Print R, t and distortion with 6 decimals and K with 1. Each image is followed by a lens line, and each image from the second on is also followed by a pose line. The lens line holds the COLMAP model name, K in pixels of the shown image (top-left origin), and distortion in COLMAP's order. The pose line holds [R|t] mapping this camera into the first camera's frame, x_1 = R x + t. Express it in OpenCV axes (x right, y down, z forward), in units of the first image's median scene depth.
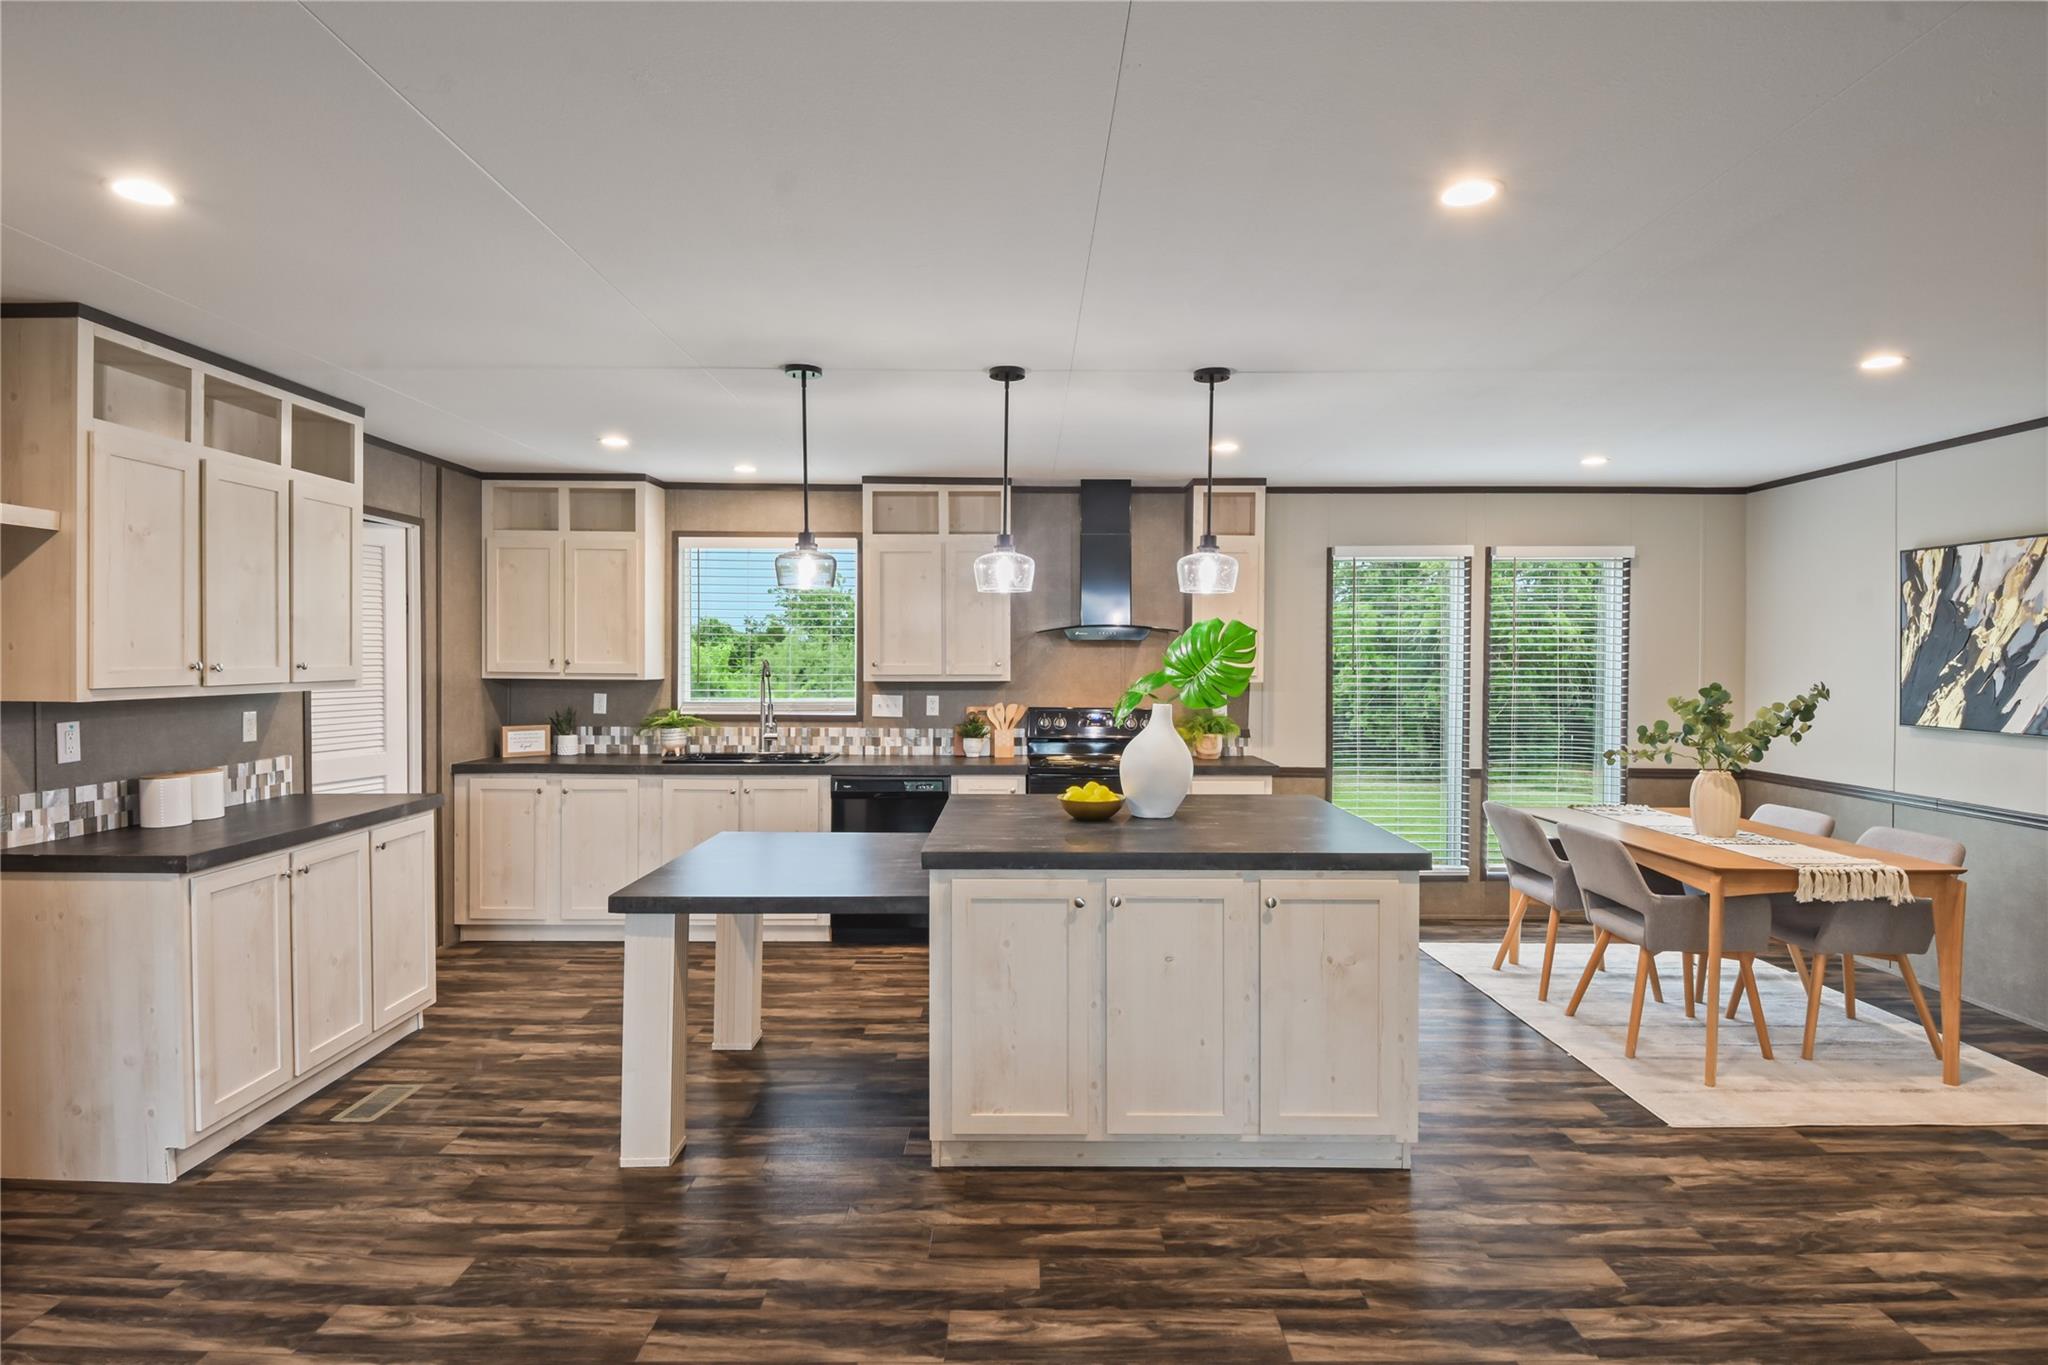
lens RADIAL K [[1054.9, 0, 1025.8], [0, 1054.9, 667.9], [0, 0, 1]] dist [0.015695, -0.030170]
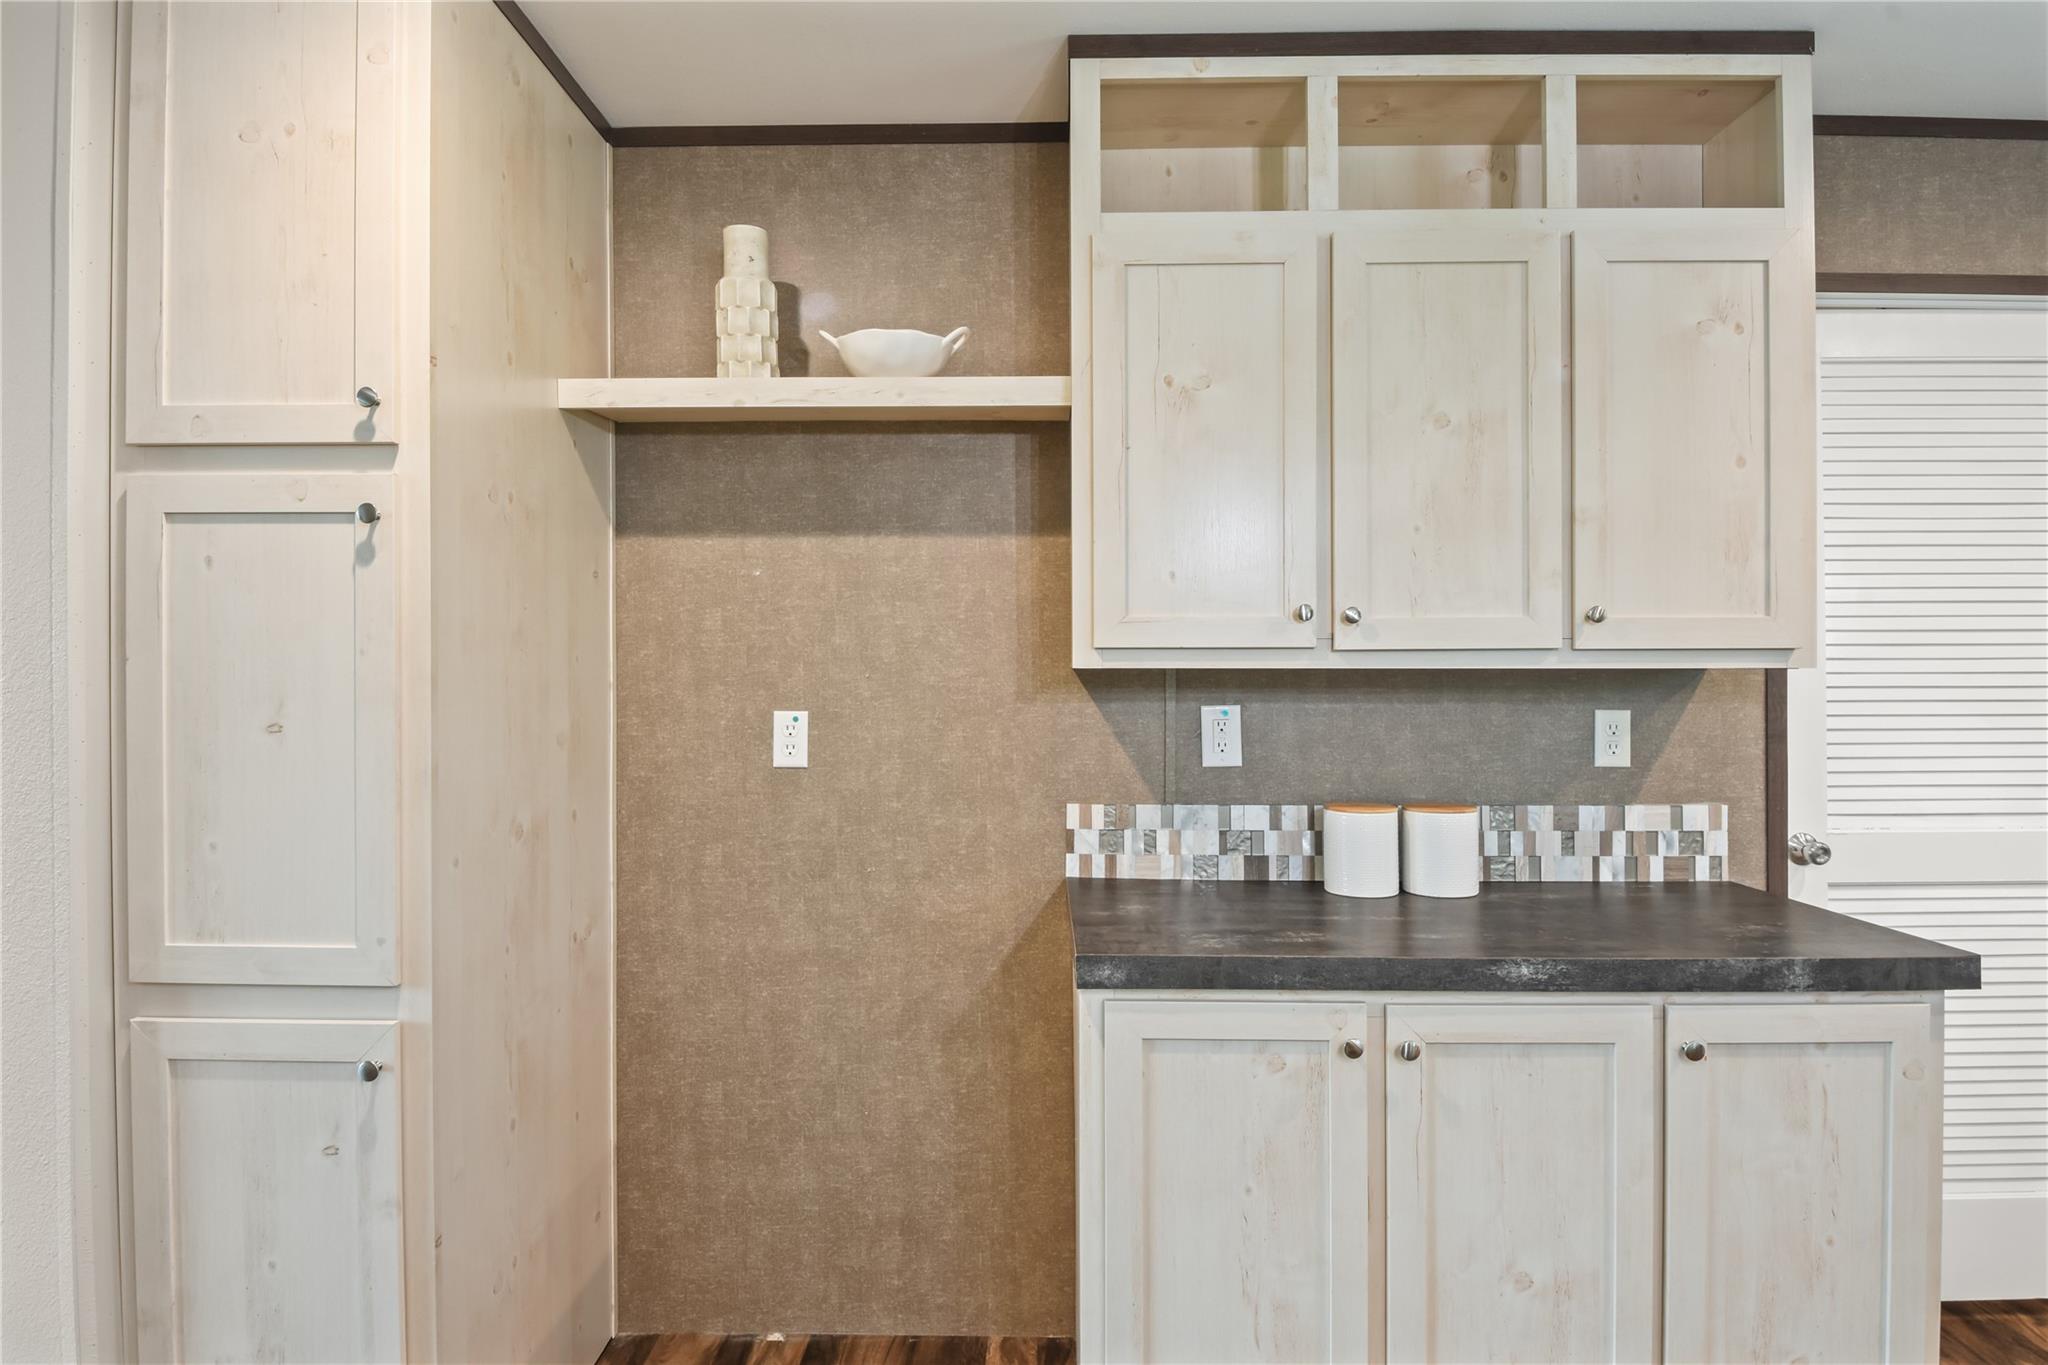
lens RADIAL K [[1110.2, 0, 1023.7], [0, 1110.2, 665.6], [0, 0, 1]] dist [0.029805, -0.040010]
pose [[-0.016050, -0.005145, -0.999858, -0.151931], [-0.012229, 0.999913, -0.004948, 0.022736], [0.999796, 0.012148, -0.016112, 0.641986]]
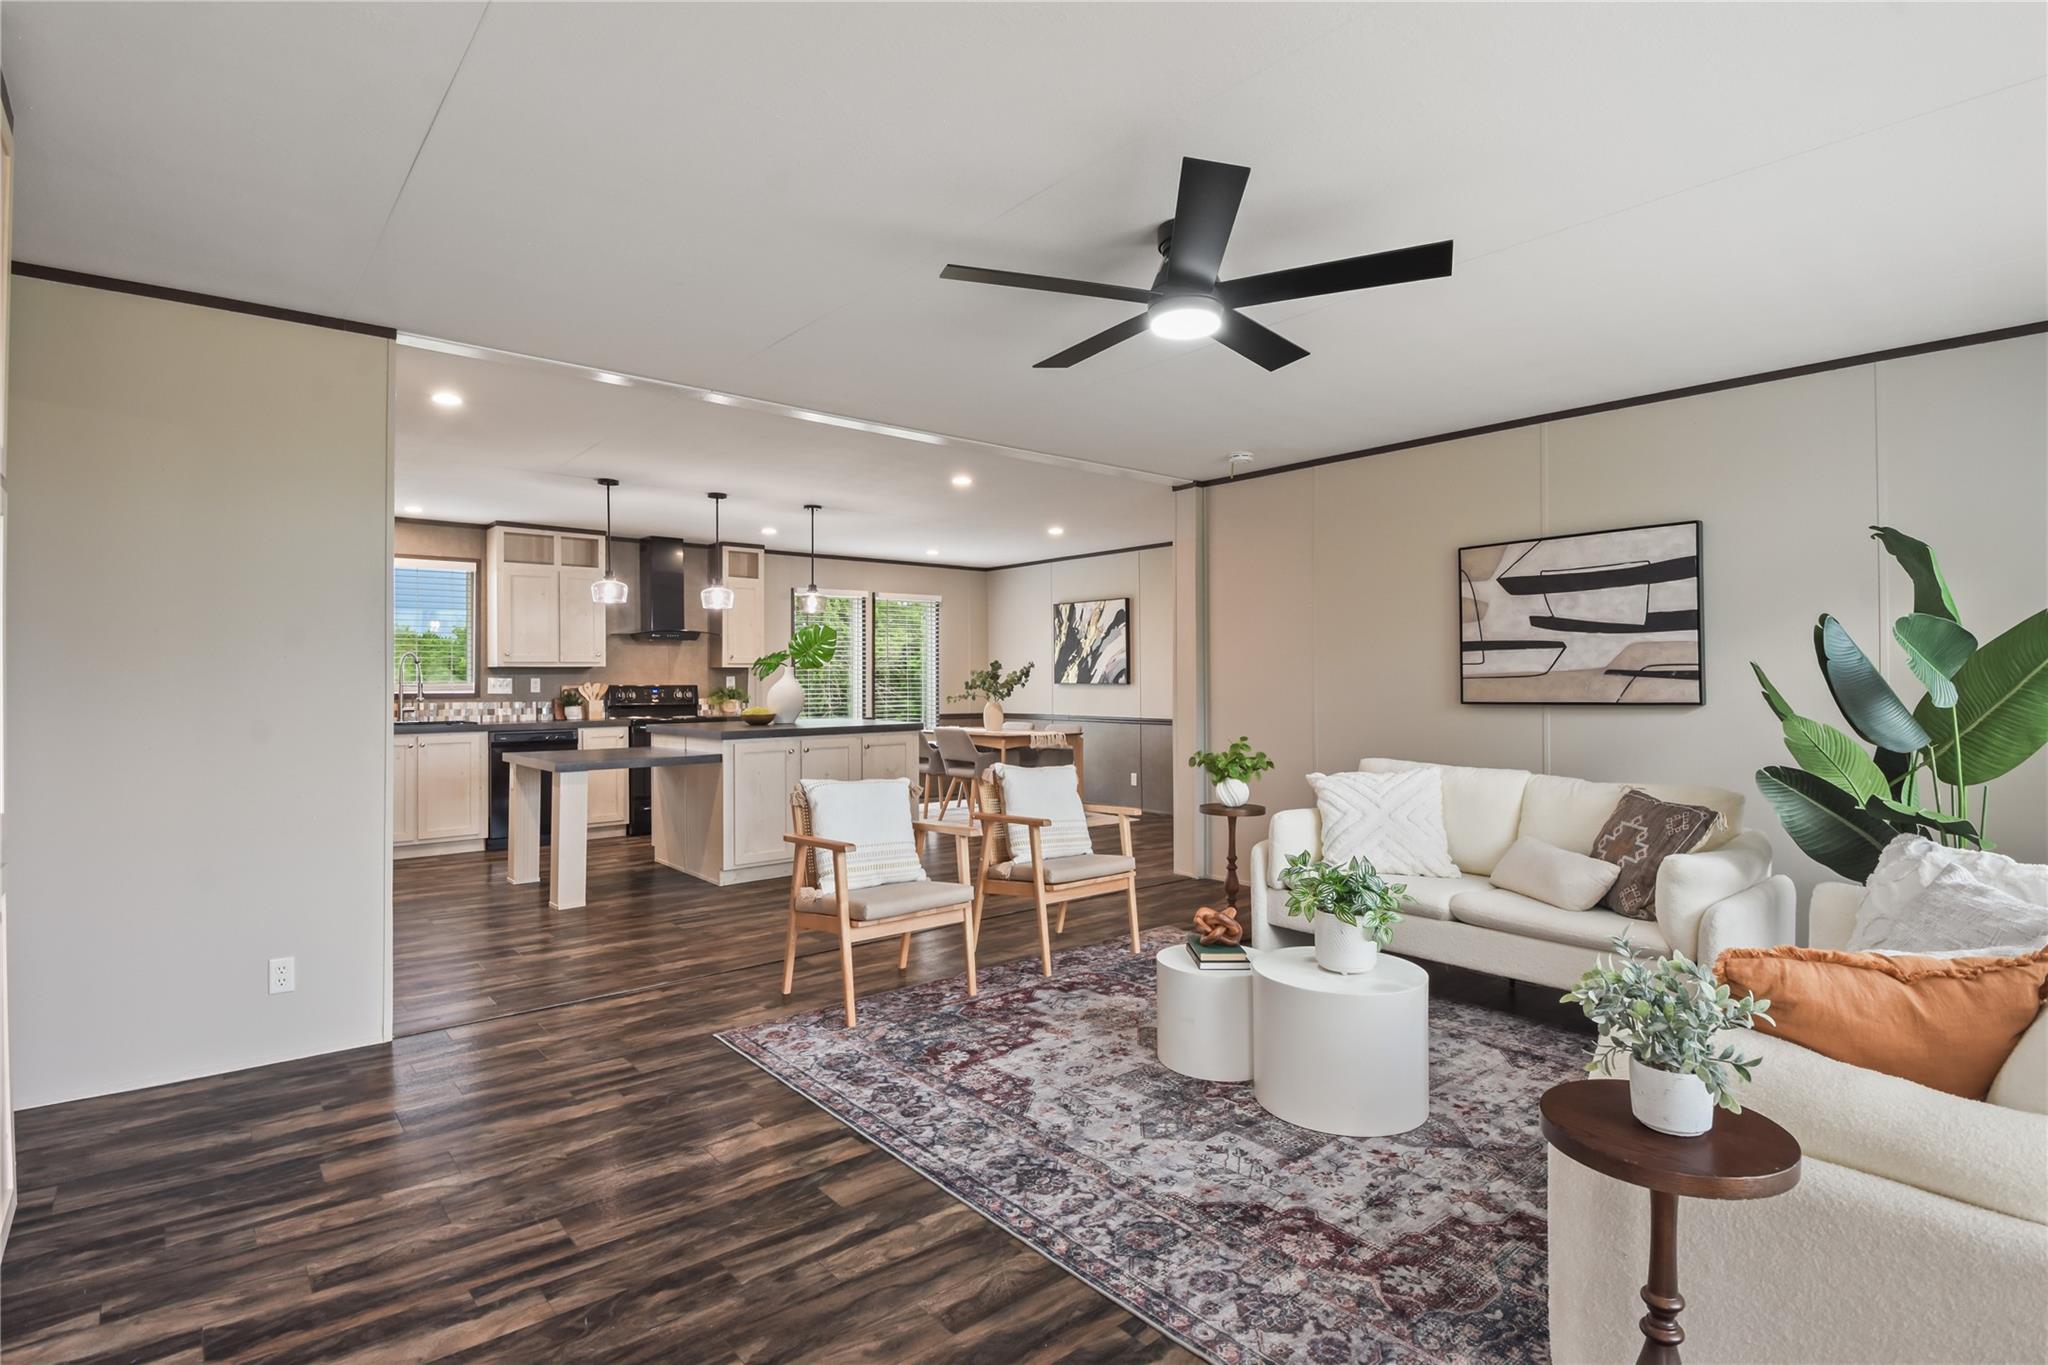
lens RADIAL K [[1007.0, 0, 1036.2], [0, 1007.0, 673.4], [0, 0, 1]] dist [0.006182, -0.020130]
pose [[0.758815, -0.004501, 0.651291, -0.621510], [0.016453, 0.999789, -0.012260, 0.064154], [-0.651099, 0.020019, 0.758729, -0.625765]]
